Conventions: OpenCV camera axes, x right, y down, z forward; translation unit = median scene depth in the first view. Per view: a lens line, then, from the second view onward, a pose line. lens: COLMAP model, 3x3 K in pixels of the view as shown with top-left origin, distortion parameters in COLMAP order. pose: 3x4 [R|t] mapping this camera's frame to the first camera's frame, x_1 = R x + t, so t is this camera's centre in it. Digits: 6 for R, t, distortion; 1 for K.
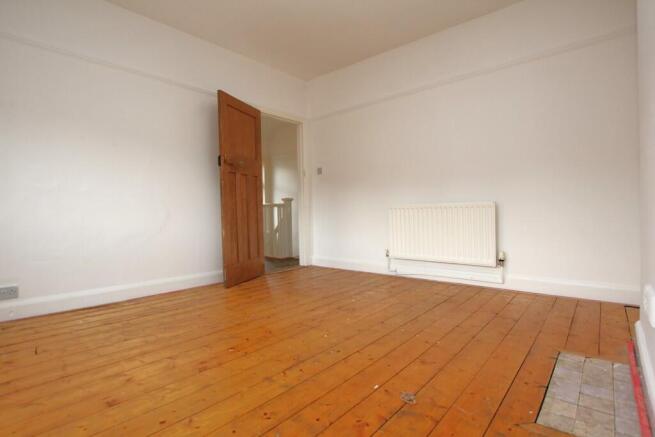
lens RADIAL K [[306.6, 0, 327.5], [0, 306.6, 218.5], [0, 0, 1]] dist [-0.025999, 0.000494]
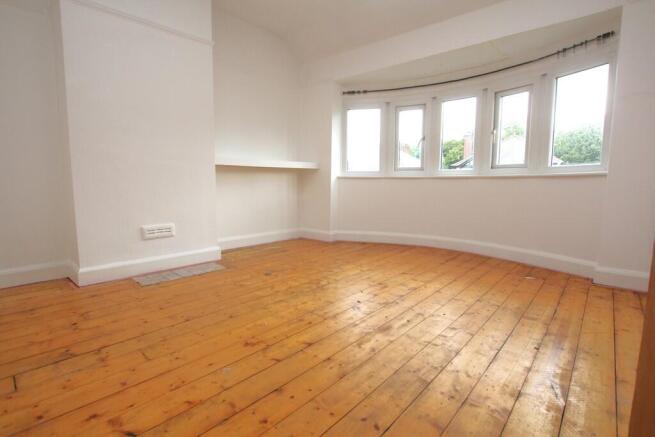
lens RADIAL K [[328.7, 0, 327.5], [0, 328.7, 218.5], [0, 0, 1]] dist [-0.027250, 0.000558]
pose [[-0.999830, 0.011367, 0.014535, -0.149880], [0.013048, 0.992527, 0.121323, -0.062771], [-0.013047, 0.121492, -0.992507, 2.552875]]
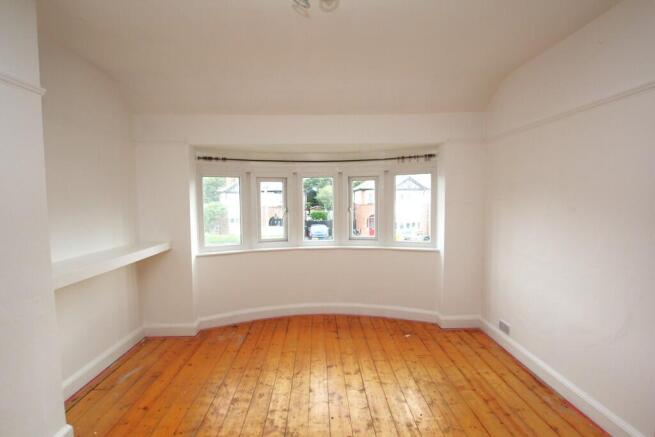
lens RADIAL K [[306.6, 0, 327.5], [0, 306.6, 218.5], [0, 0, 1]] dist [-0.025999, 0.000494]
pose [[-0.728473, 0.072460, -0.681232, 0.573004], [0.010150, 0.995423, 0.095026, -0.529402], [0.684999, 0.062309, -0.725874, 1.957076]]
